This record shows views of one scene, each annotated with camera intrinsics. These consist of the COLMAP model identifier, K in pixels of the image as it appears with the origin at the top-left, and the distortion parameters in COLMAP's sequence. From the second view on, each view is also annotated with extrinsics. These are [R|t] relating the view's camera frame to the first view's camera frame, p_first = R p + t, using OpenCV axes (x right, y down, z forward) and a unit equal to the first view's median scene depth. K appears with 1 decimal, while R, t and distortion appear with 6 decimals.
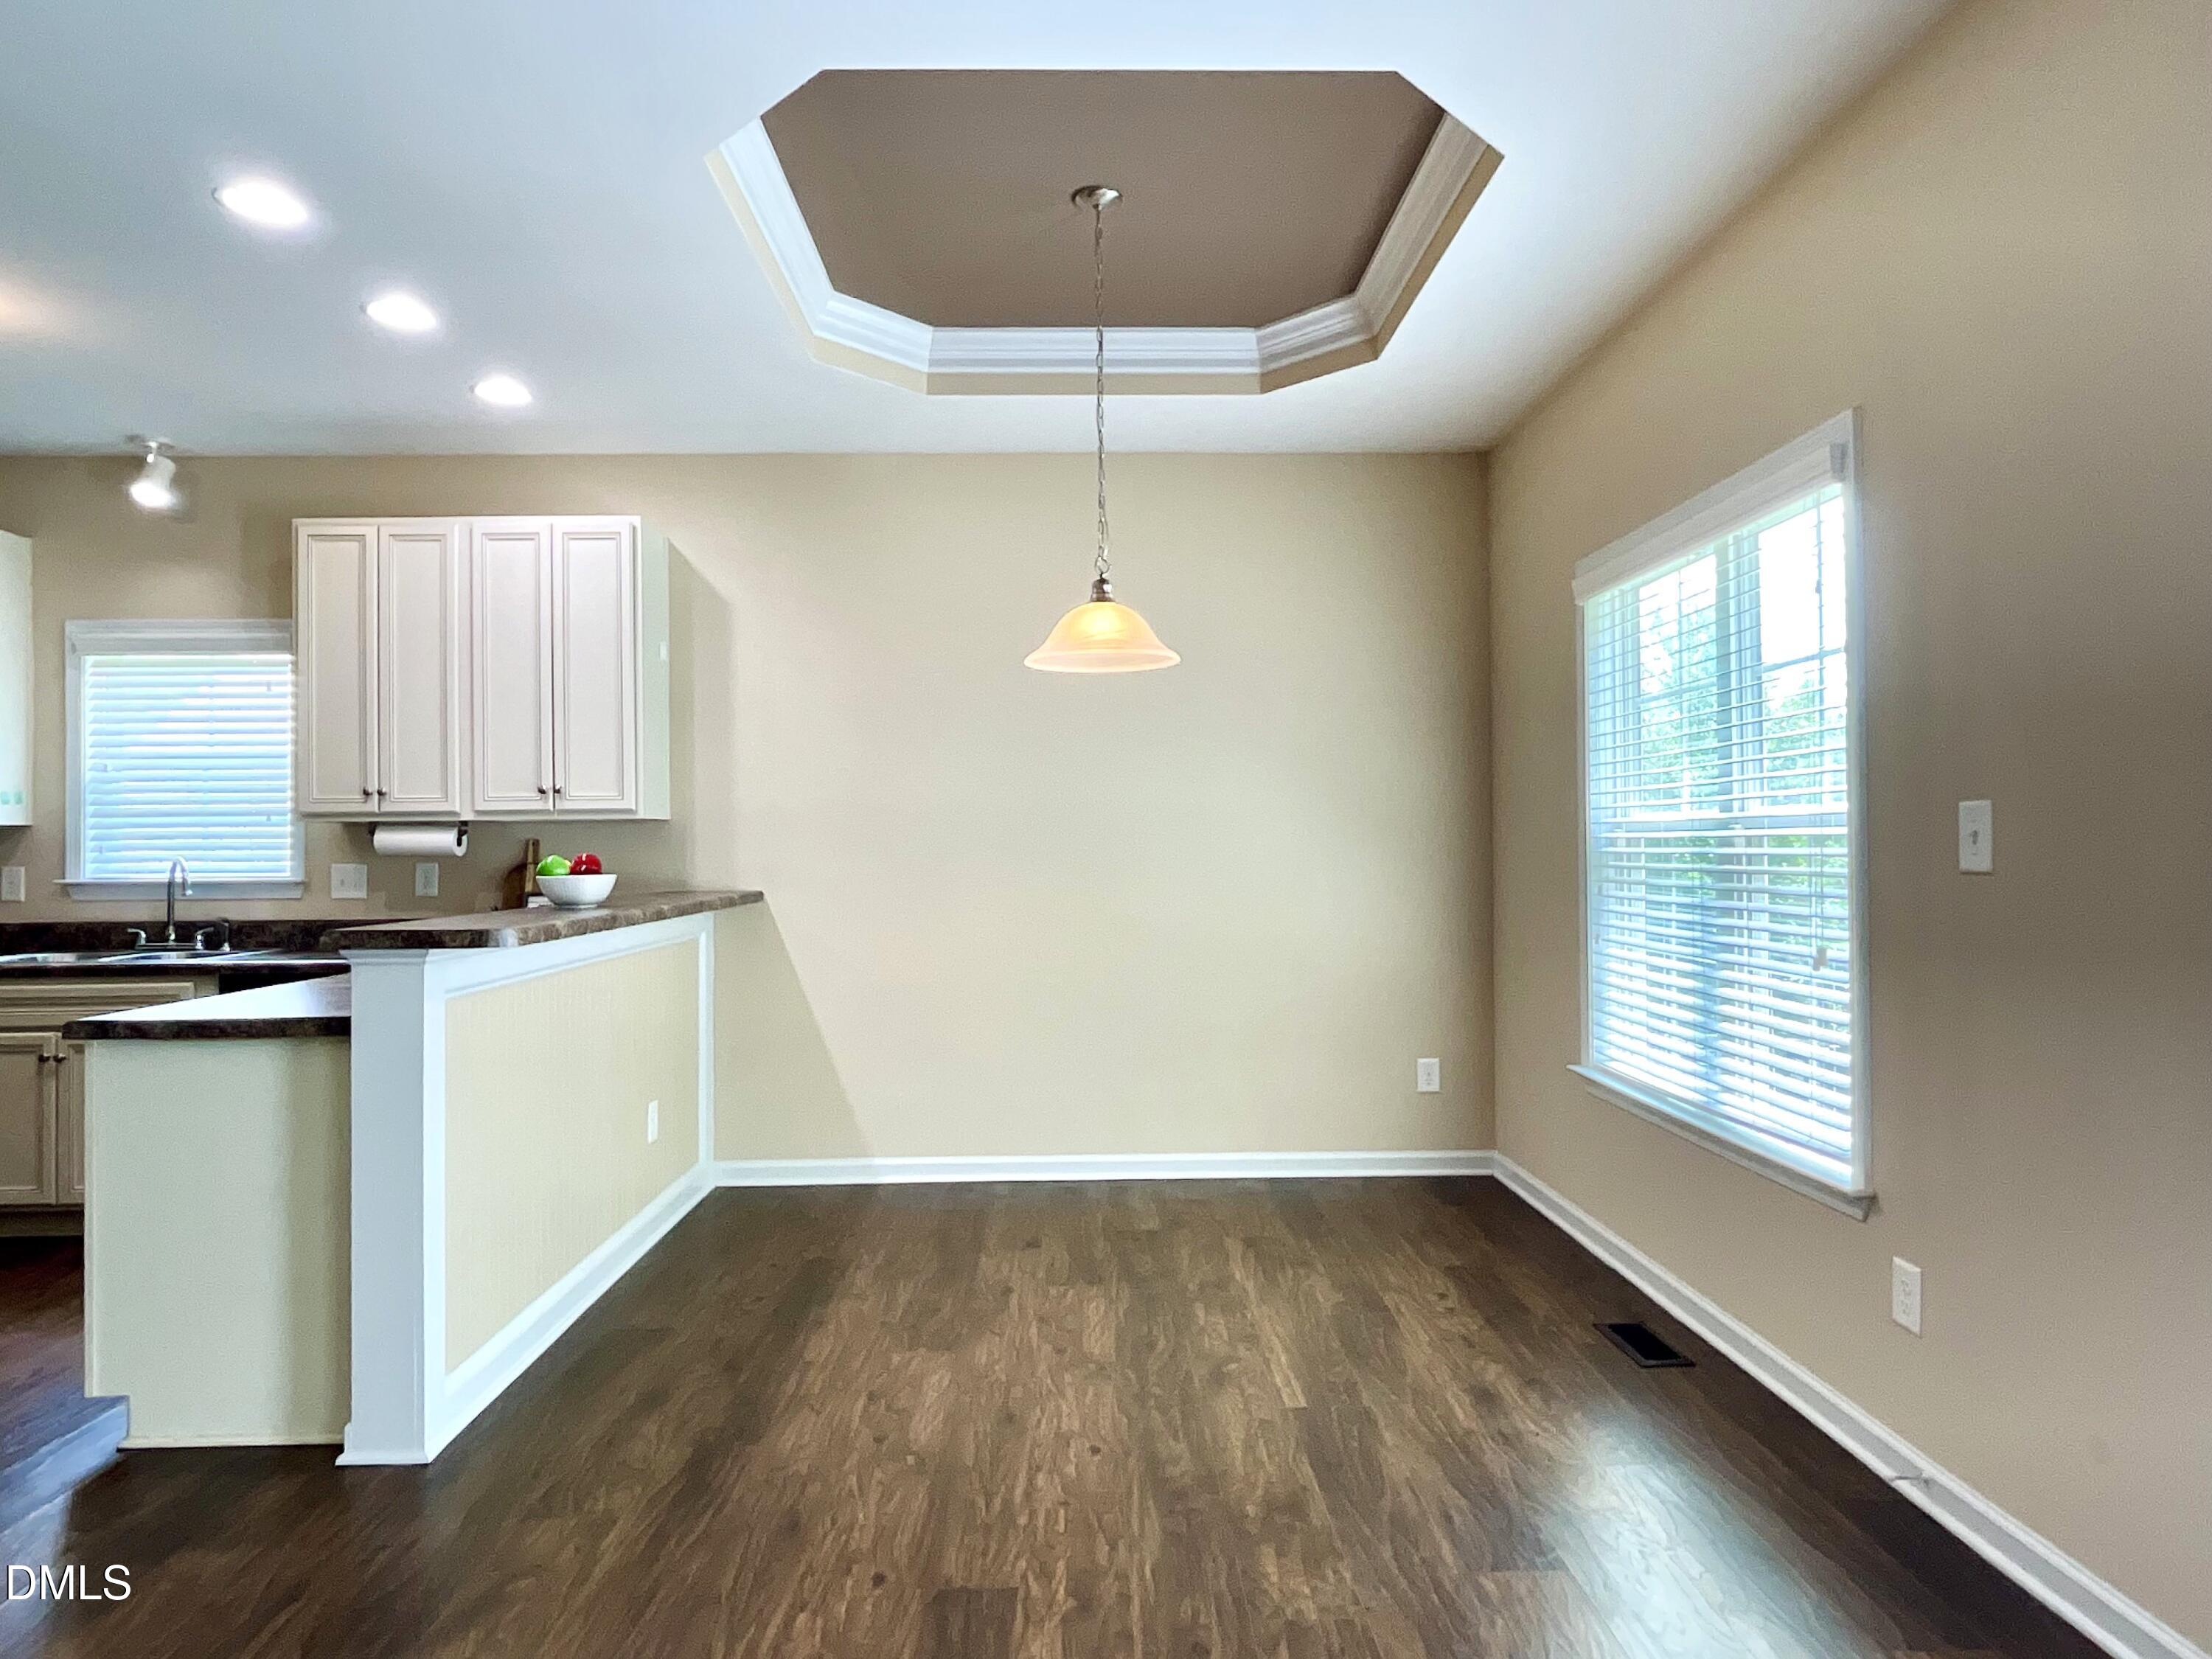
lens RADIAL K [[1309.8, 0, 1105.5], [0, 1309.8, 828.9], [0, 0, 1]] dist [-0.006428, 0.003227]
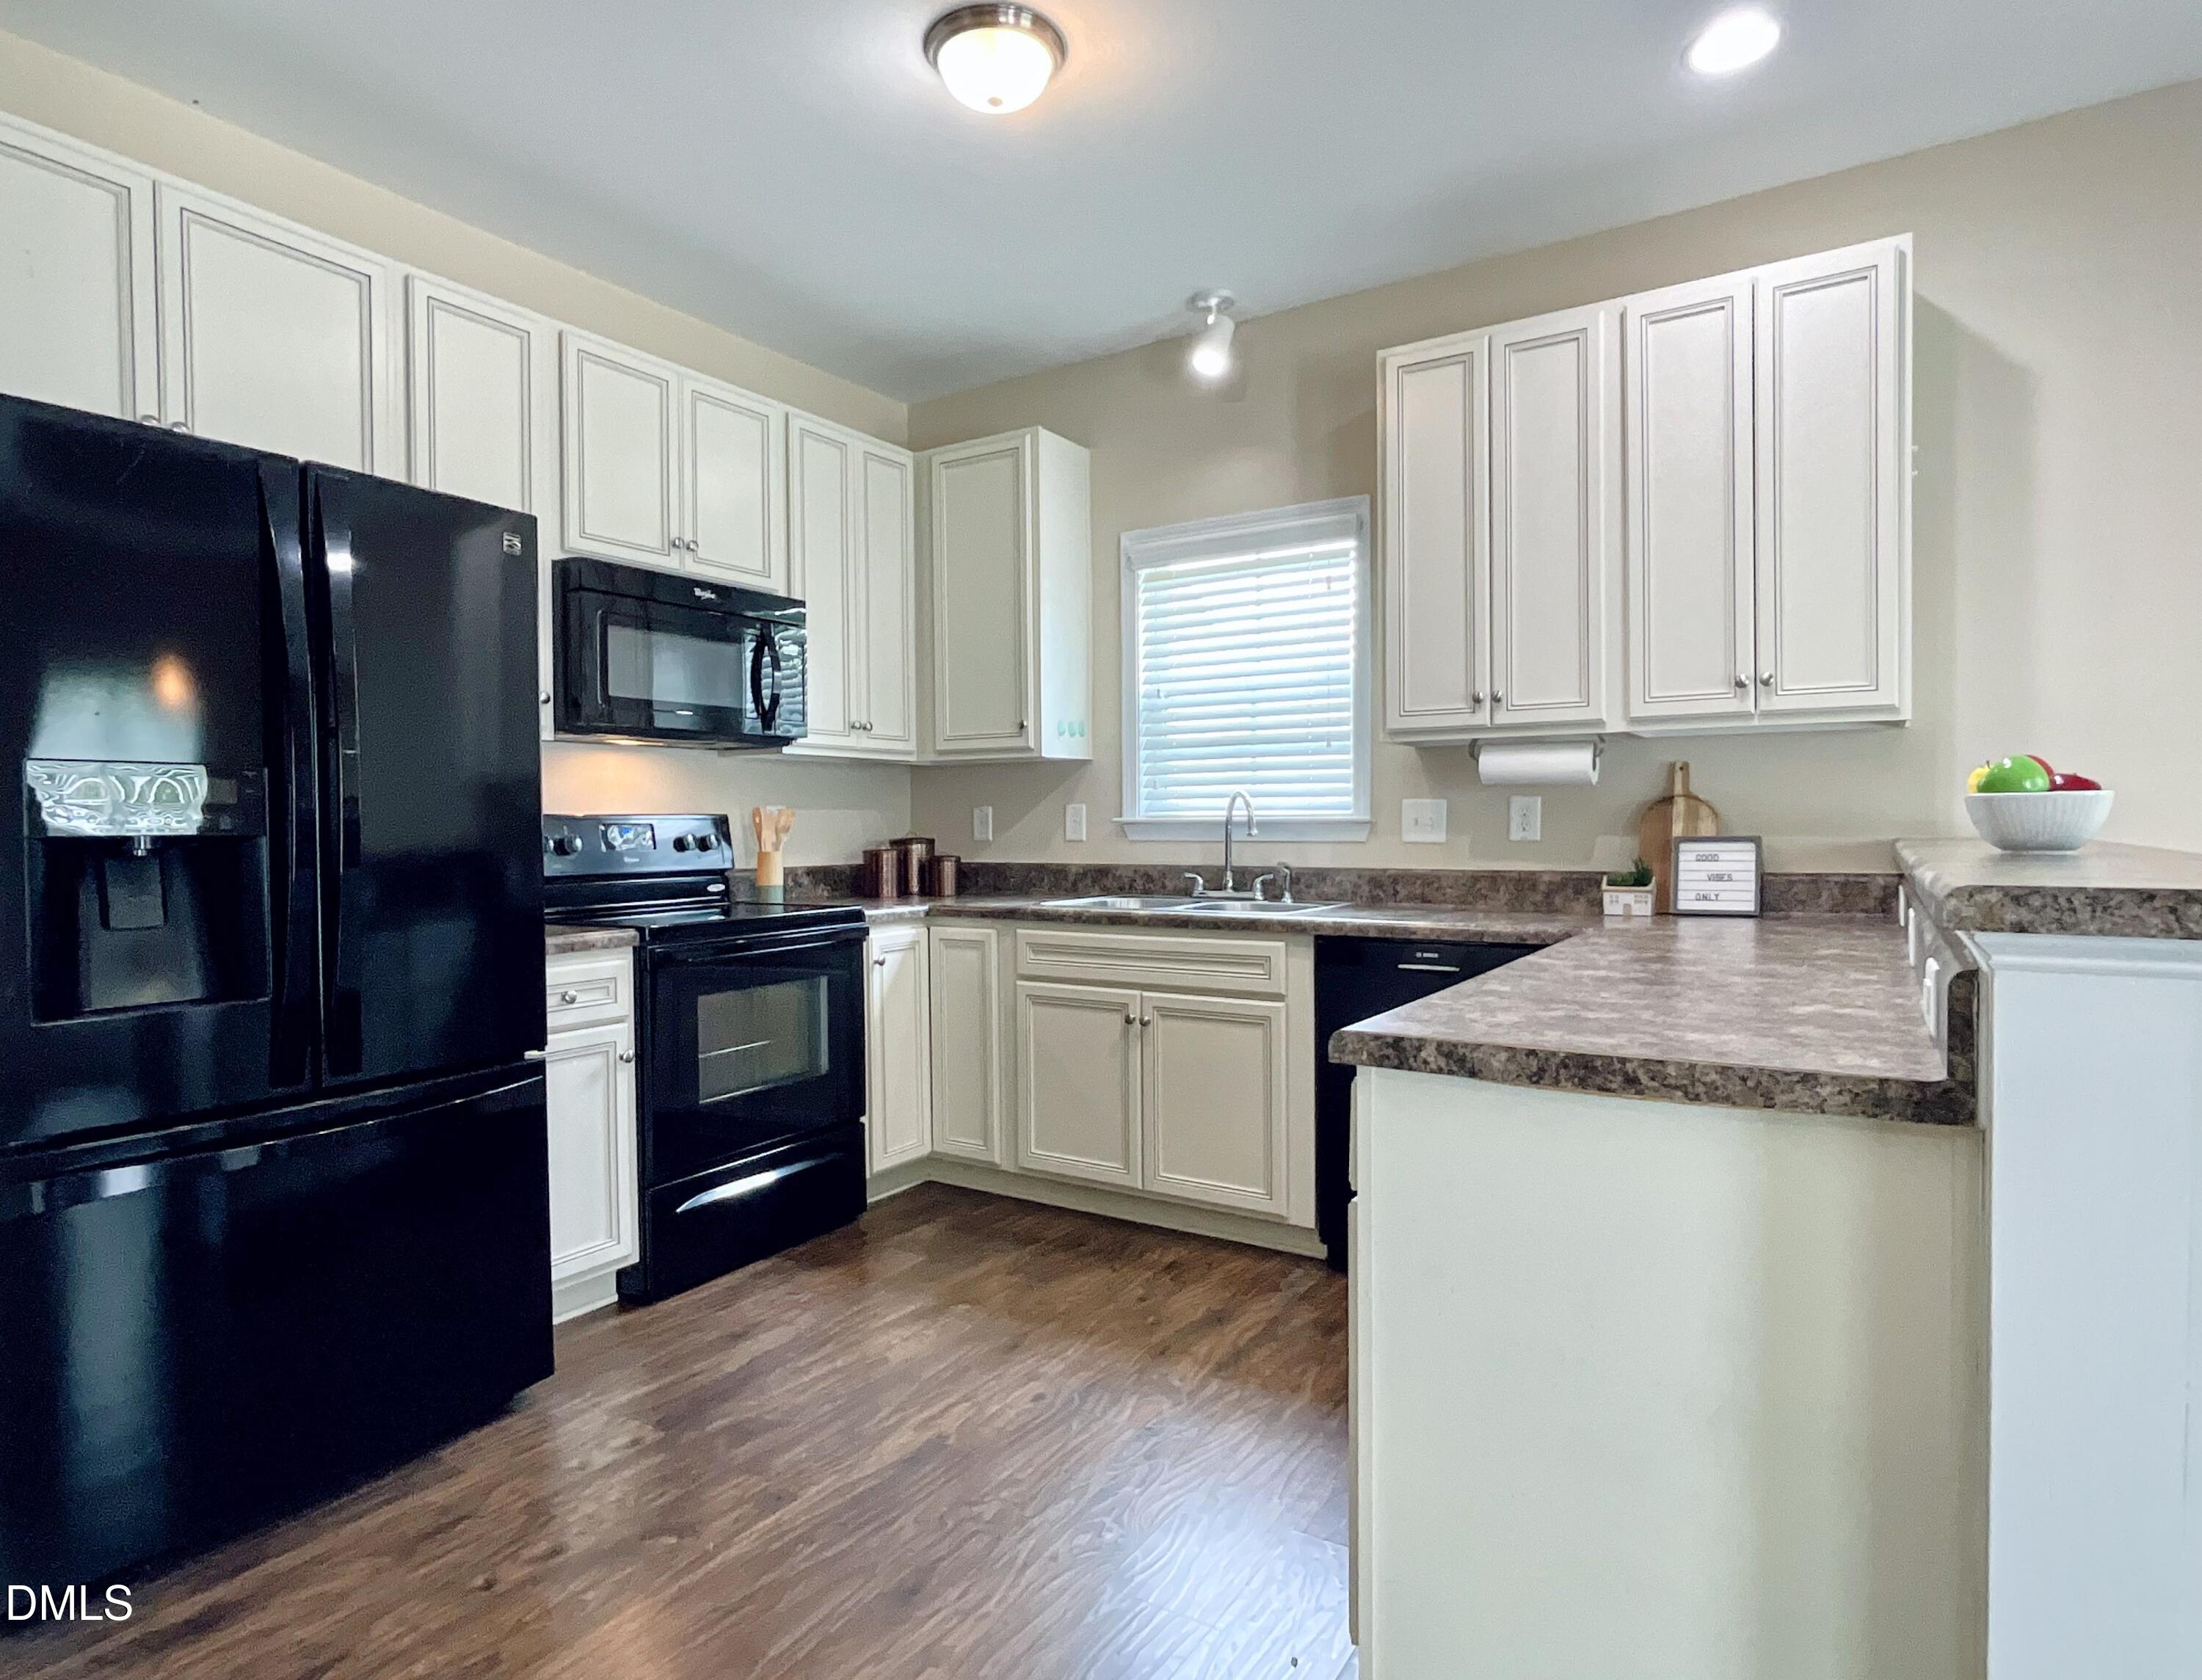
lens RADIAL K [[1234.1, 0, 1100.1], [0, 1234.1, 839.8], [0, 0, 1]] dist [0.000596, -0.000992]
pose [[0.831945, 0.010375, -0.554761, -0.335209], [0.006789, 0.999560, 0.028875, 0.029277], [0.554816, -0.027789, 0.831509, 0.278197]]
